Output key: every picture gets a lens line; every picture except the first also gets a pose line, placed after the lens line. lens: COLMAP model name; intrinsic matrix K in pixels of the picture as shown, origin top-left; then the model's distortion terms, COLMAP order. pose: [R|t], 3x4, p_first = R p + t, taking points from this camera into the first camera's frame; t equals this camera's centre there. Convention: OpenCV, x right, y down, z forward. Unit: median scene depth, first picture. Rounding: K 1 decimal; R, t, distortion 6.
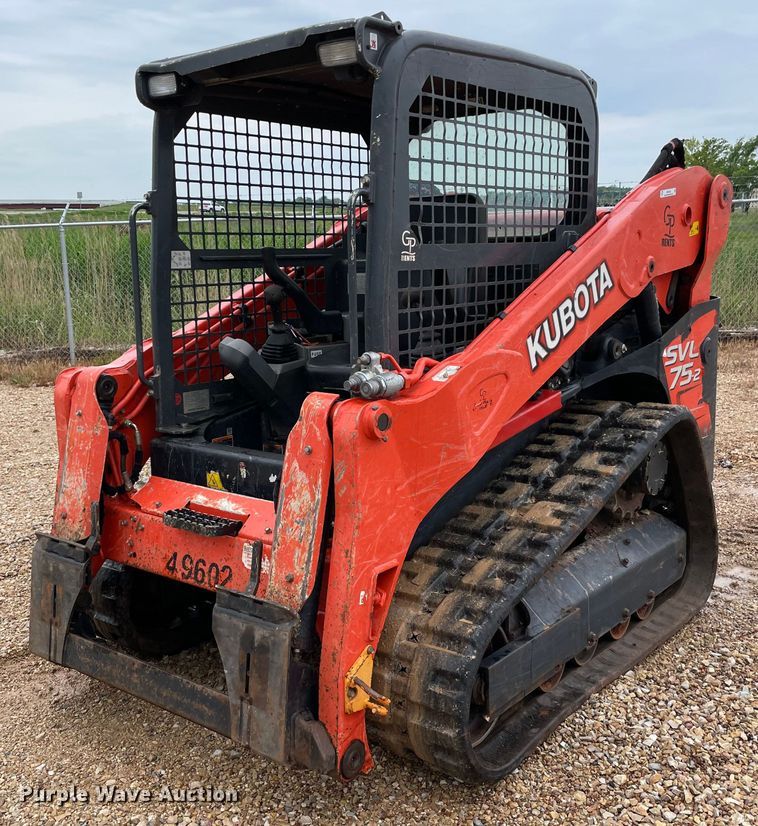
lens RADIAL K [[940.2, 0, 360.6], [0, 940.2, 398.0], [0, 0, 1]] dist [0.075198, 0.000000]
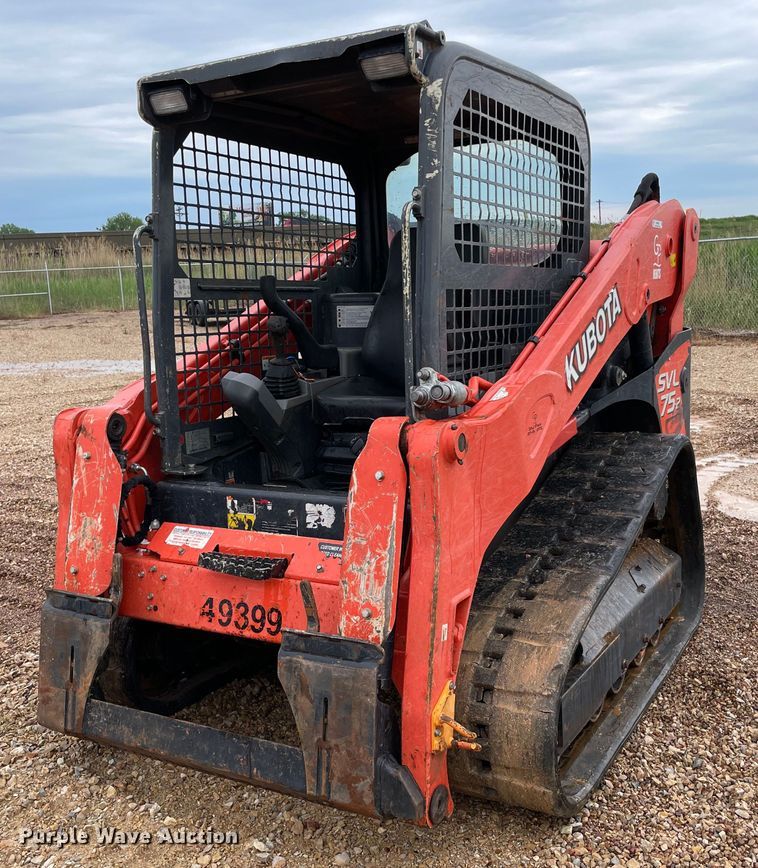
lens RADIAL K [[953.5, 0, 372.2], [0, 953.5, 430.2], [0, 0, 1]] dist [0.105451, 0.000000]
pose [[0.985070, -0.030795, 0.169379, -0.174783], [0.036929, 0.998767, -0.033188, 0.031860], [-0.168148, 0.038947, 0.984992, 0.044502]]
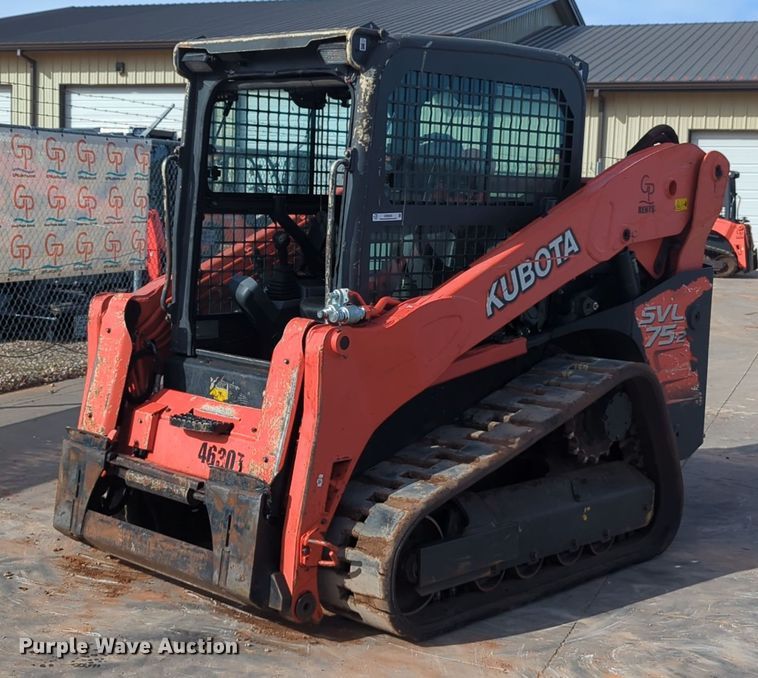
lens RADIAL K [[1361.1, 0, 383.3], [0, 1361.1, 346.8], [0, 0, 1]] dist [0.120876, 0.000000]
pose [[0.995679, 0.063809, -0.067461, 0.154853], [-0.065276, 0.997672, -0.019765, 0.045156], [0.066043, 0.024083, 0.997526, -0.652799]]
